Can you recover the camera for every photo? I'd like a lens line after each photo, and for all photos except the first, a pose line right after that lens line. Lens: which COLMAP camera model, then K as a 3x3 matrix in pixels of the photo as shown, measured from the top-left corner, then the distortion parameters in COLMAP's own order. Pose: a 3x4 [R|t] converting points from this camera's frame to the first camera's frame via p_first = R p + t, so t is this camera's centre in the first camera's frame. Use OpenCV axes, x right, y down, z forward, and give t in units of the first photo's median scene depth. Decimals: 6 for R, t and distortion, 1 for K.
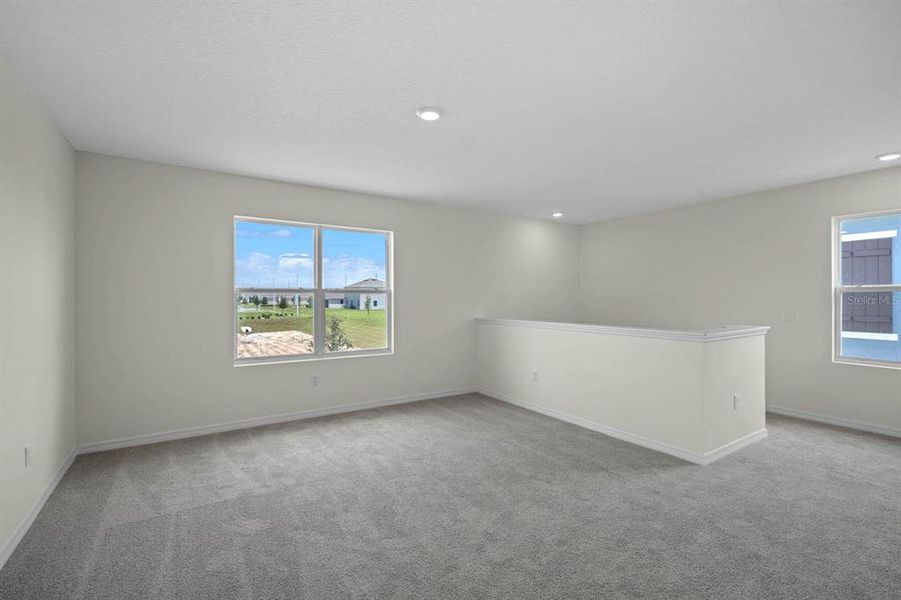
lens RADIAL K [[382.3, 0, 453.4], [0, 382.3, 299.8], [0, 0, 1]] dist [-0.009789, 0.002230]
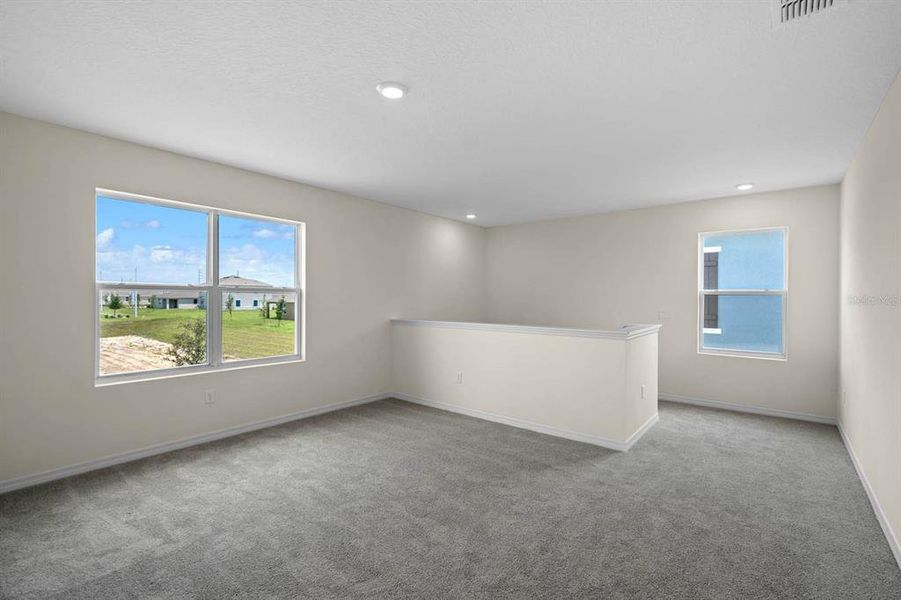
lens RADIAL K [[382.3, 0, 443.6], [0, 382.3, 303.6], [0, 0, 1]] dist [-0.009789, 0.002230]
pose [[0.957893, 0.001921, 0.287119, -0.138208], [-0.004597, 0.999952, 0.008646, -0.000948], [-0.287088, -0.009602, 0.957856, 0.081682]]
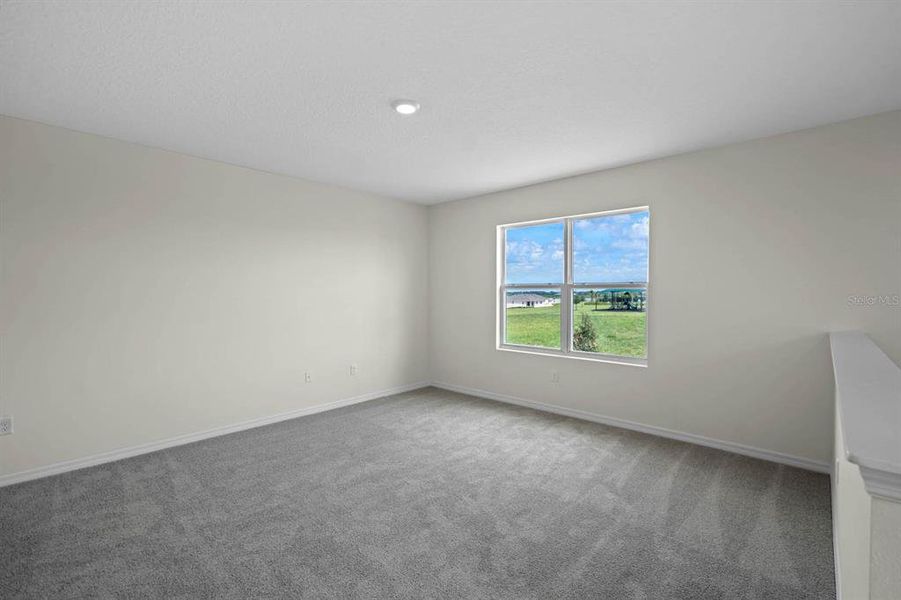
lens RADIAL K [[382.3, 0, 442.6], [0, 382.3, 298.9], [0, 0, 1]] dist [-0.009789, 0.002230]
pose [[0.273295, 0.016420, -0.961790, 0.635249], [0.001671, 0.999845, 0.017544, -0.010886], [0.961929, -0.006402, 0.273226, 0.552433]]
